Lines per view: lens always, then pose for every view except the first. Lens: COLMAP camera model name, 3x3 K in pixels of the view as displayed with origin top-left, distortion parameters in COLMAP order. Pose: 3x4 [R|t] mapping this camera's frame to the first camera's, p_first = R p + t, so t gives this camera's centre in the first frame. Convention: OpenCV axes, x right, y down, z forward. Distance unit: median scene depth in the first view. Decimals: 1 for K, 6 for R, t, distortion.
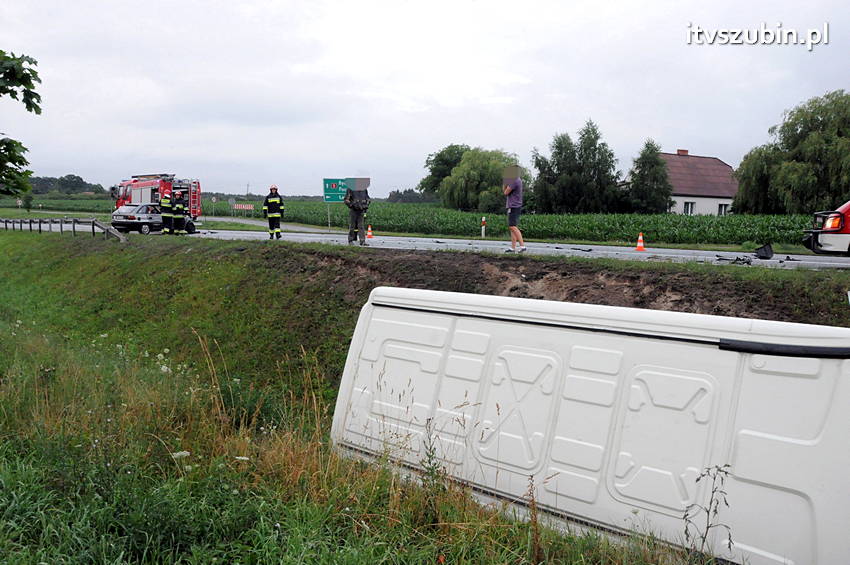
lens RADIAL K [[667.0, 0, 428.9], [0, 667.0, 287.8], [0, 0, 1]] dist [-0.154380, 0.128137]
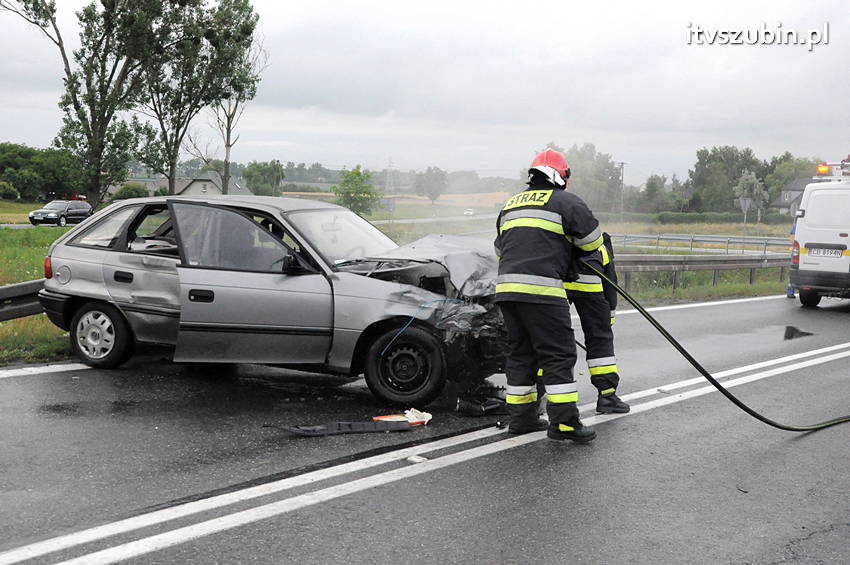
lens RADIAL K [[977.5, 0, 424.6], [0, 977.5, 285.4], [0, 0, 1]] dist [0.079944, 0.000000]
pose [[0.107716, 0.078257, -0.991097, -0.130831], [-0.156710, 0.985771, 0.060805, -0.113258], [0.981753, 0.148765, 0.118447, 0.885663]]
